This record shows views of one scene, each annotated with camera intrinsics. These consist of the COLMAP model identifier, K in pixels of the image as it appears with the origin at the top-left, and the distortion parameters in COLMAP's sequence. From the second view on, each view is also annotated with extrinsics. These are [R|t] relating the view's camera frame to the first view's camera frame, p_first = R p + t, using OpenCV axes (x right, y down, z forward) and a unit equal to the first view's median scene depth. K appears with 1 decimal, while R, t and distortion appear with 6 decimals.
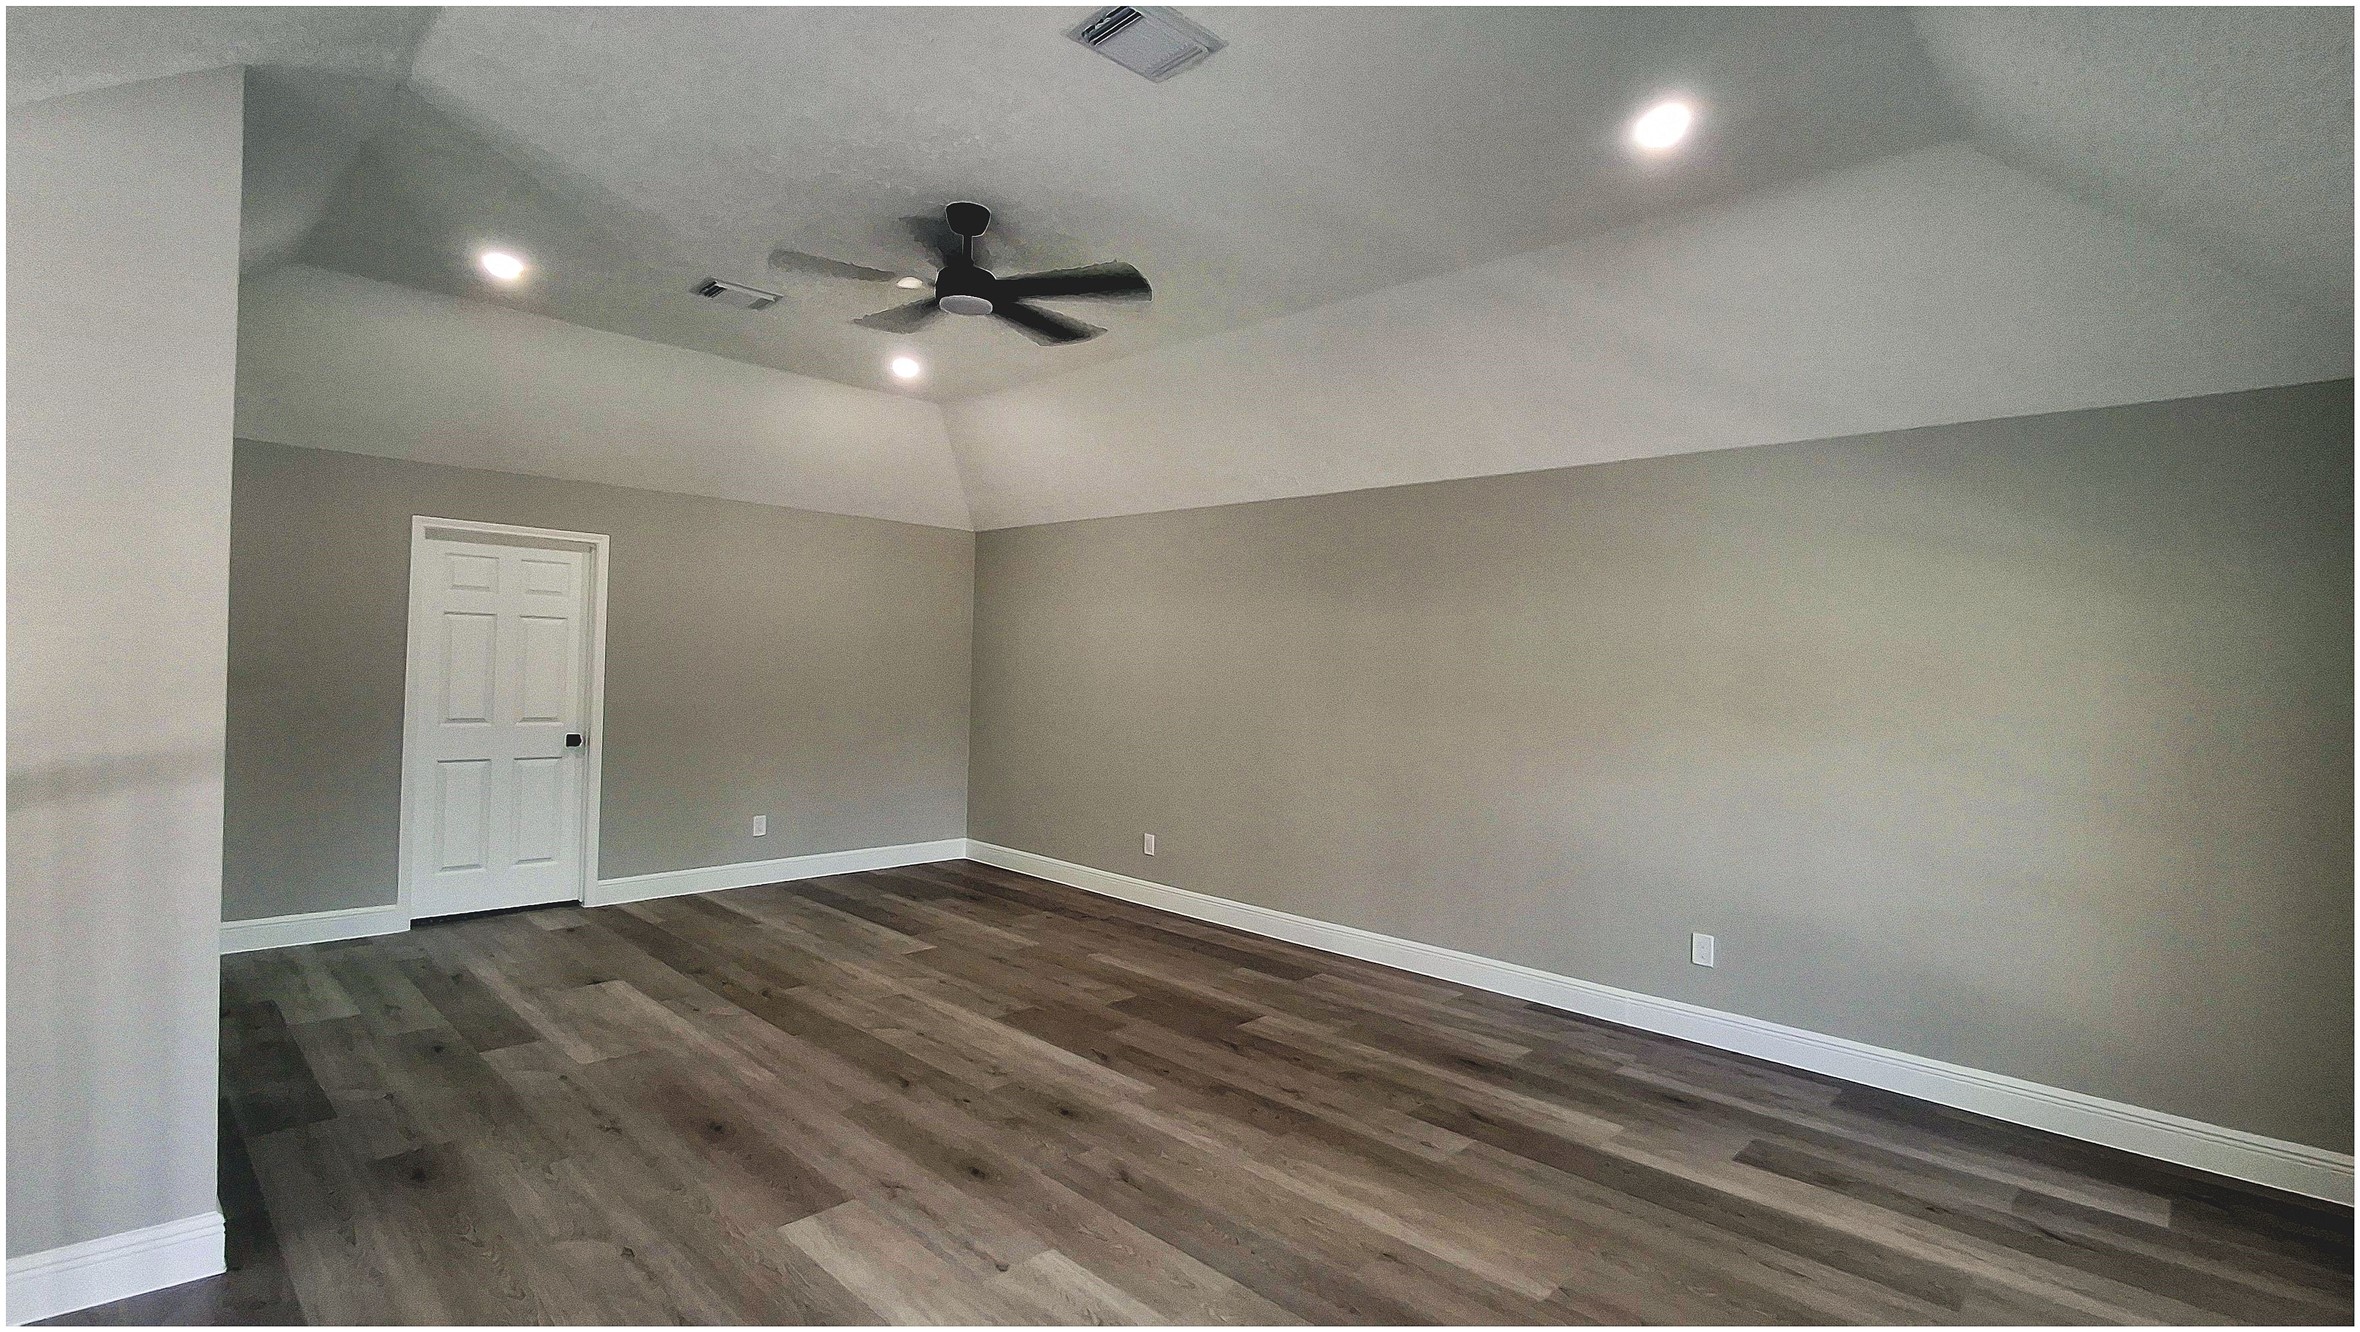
lens RADIAL K [[1082.6, 0, 1191.9], [0, 1082.6, 658.3], [0, 0, 1]] dist [-0.001715, 0.000119]
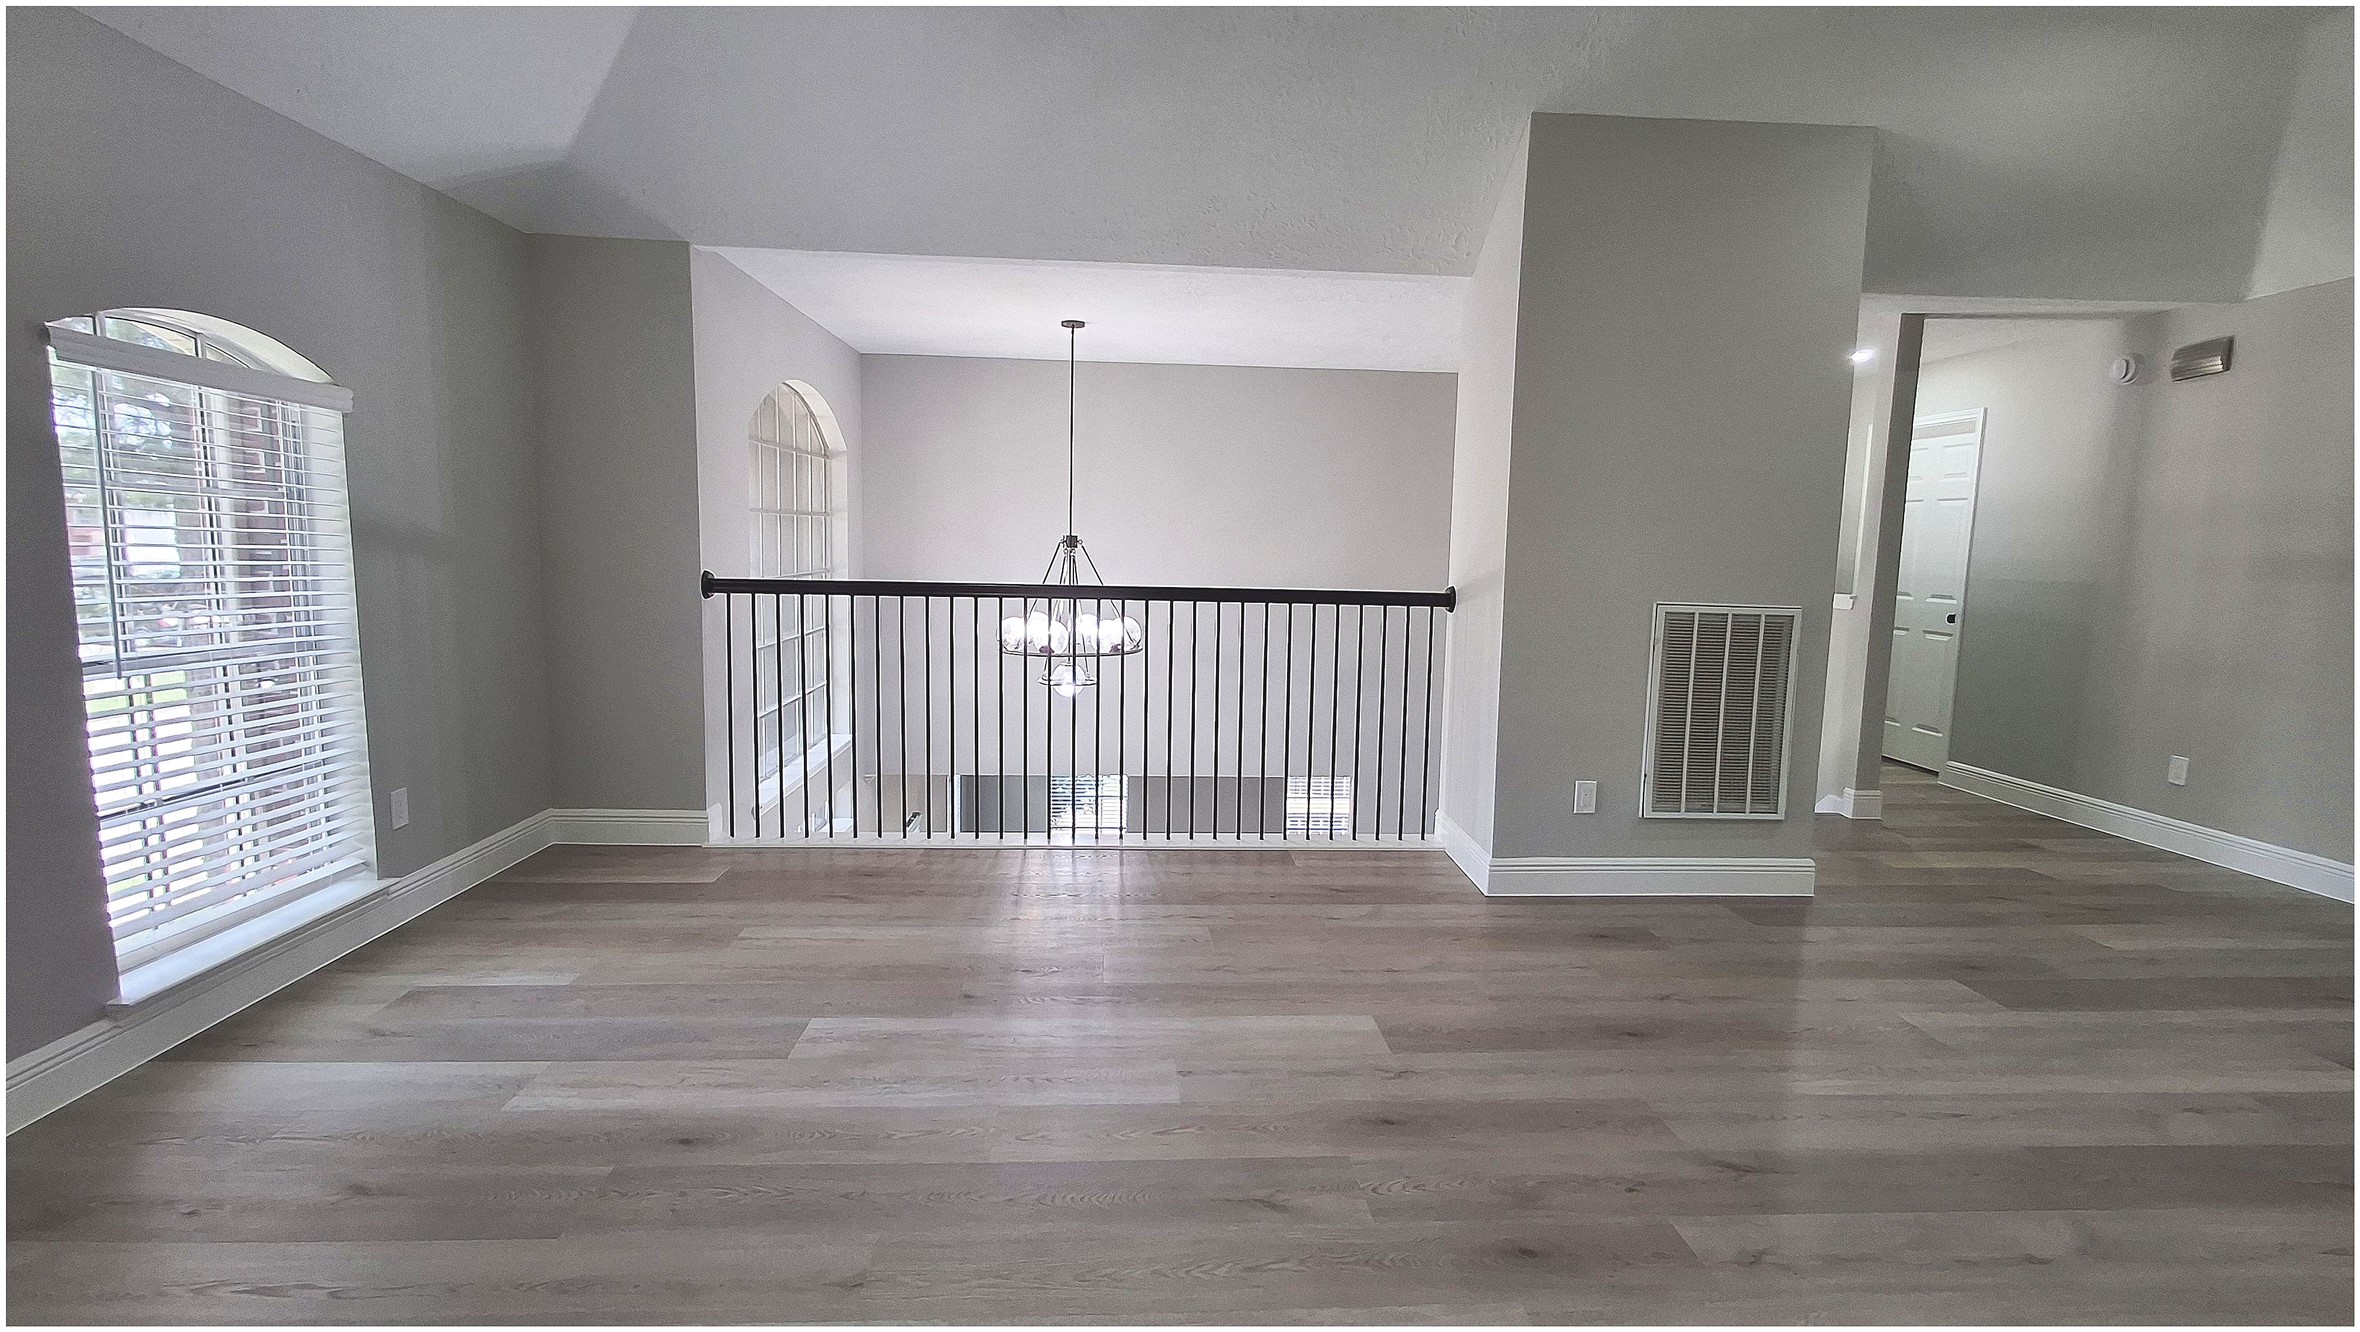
lens RADIAL K [[1080.8, 0, 1189.0], [0, 1080.8, 659.2], [0, 0, 1]] dist [0.002755, 0.000511]
pose [[-0.673041, 0.043031, -0.738352, 0.338544], [-0.038248, 0.994945, 0.092851, 0.050374], [0.738616, 0.090733, -0.667993, 1.004714]]
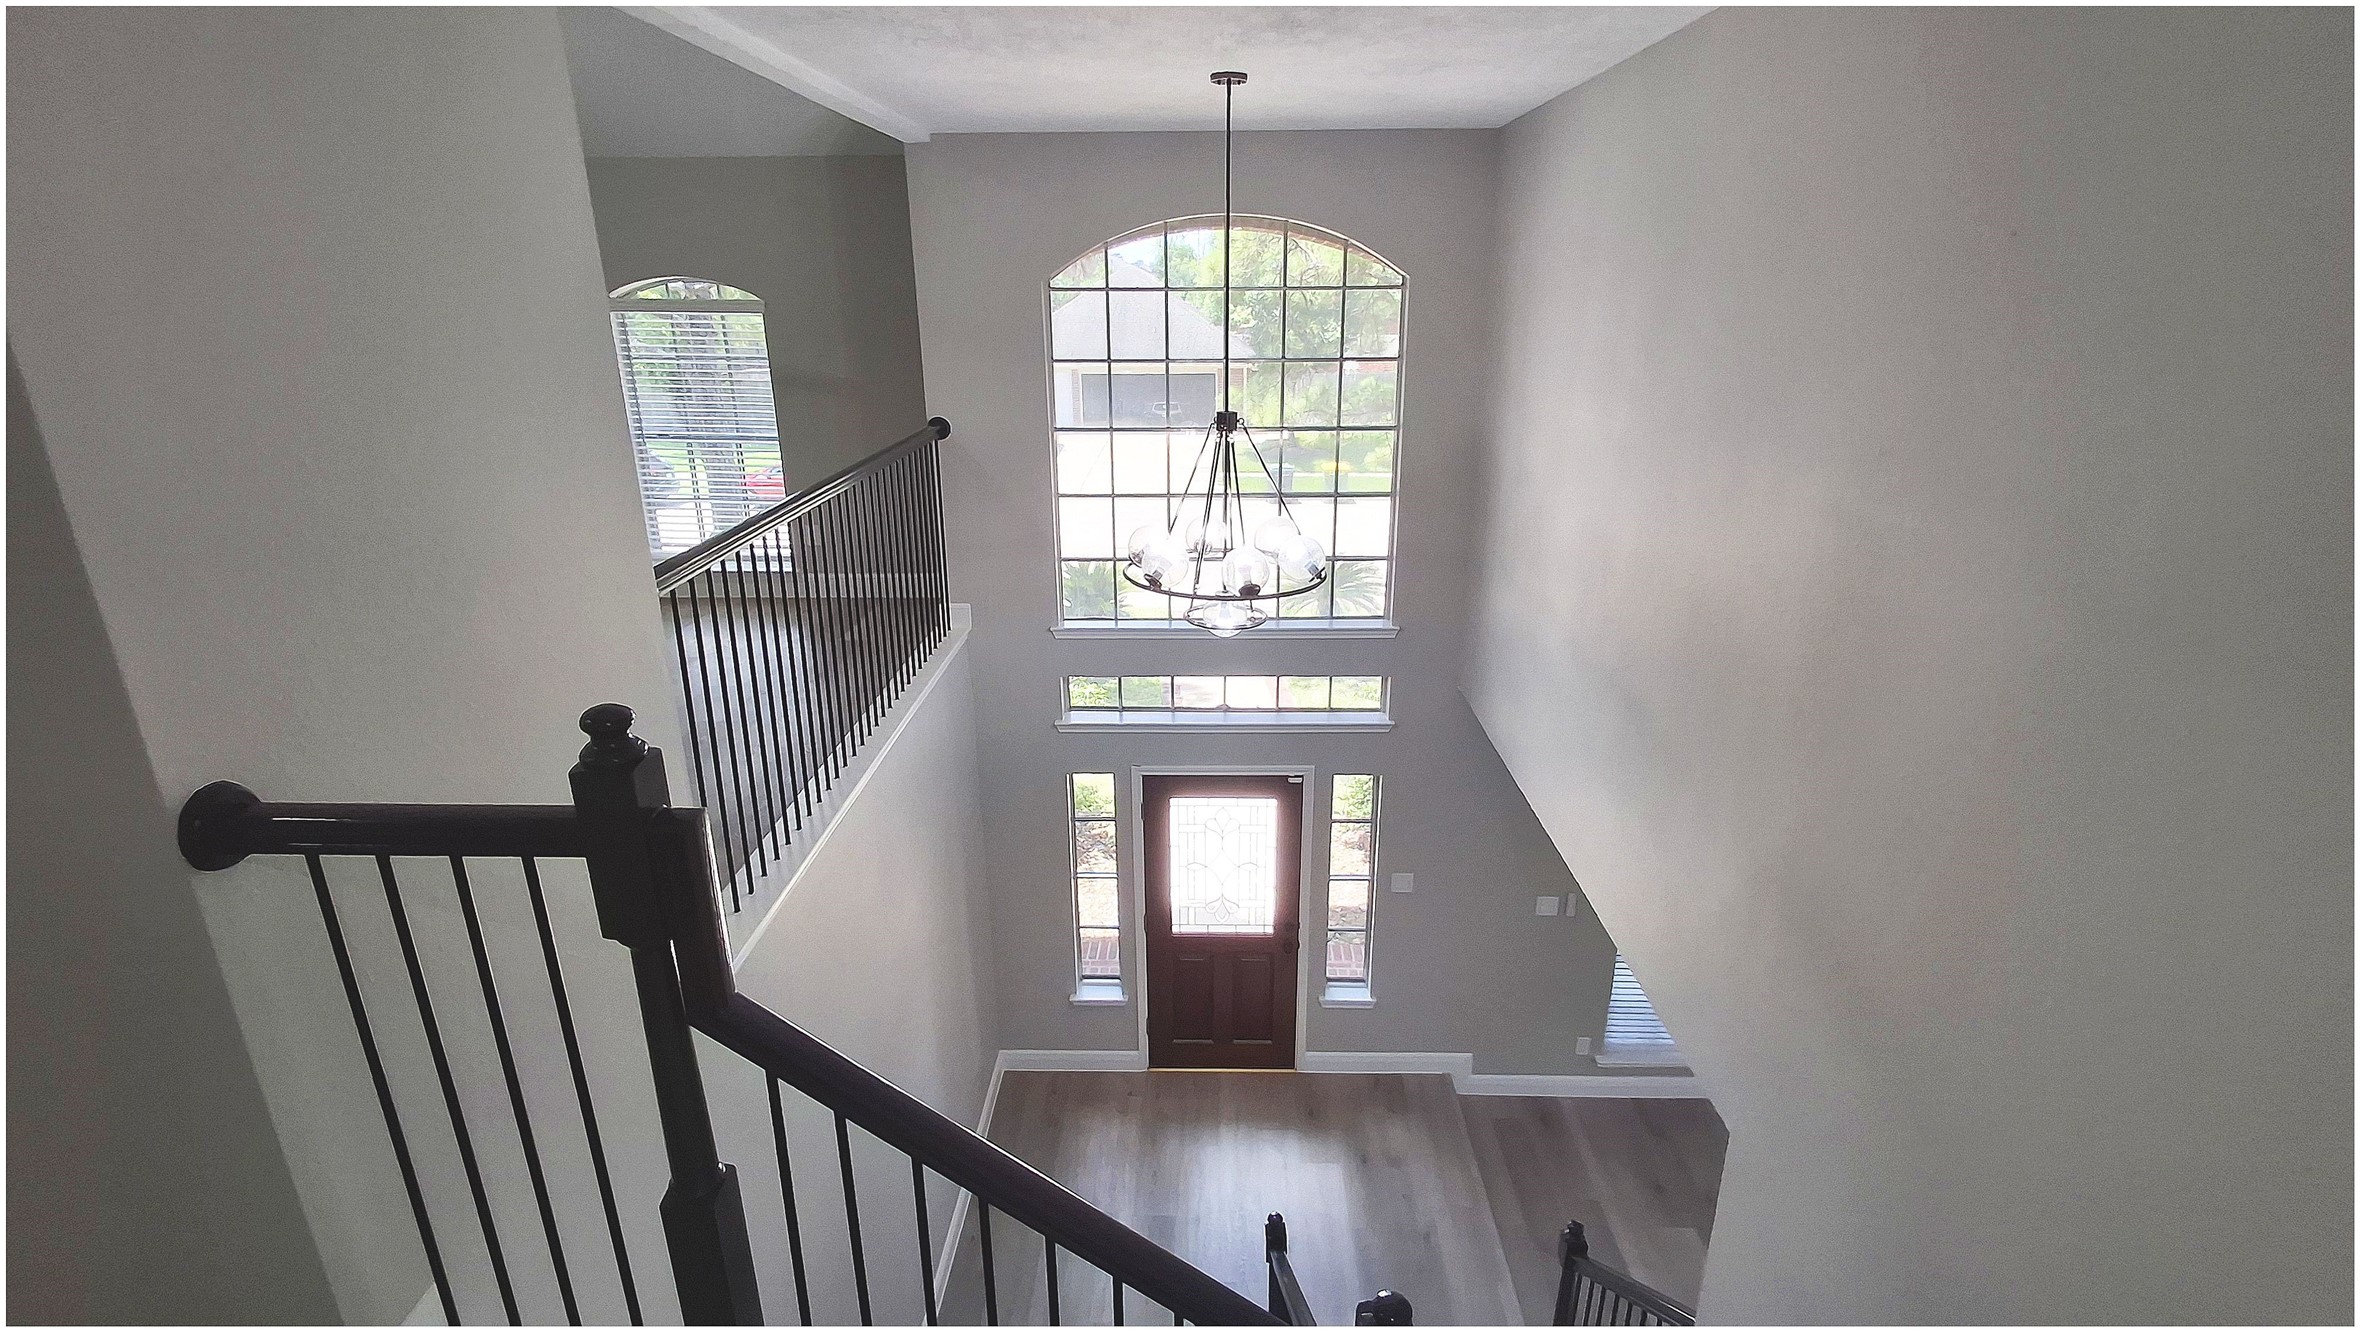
lens RADIAL K [[1082.6, 0, 1191.9], [0, 1082.6, 658.3], [0, 0, 1]] dist [-0.001715, 0.000119]
pose [[-0.681449, -0.259121, 0.684459, -1.262325], [-0.015287, 0.940060, 0.340667, -0.092457], [-0.731706, 0.221683, -0.644564, 0.641750]]
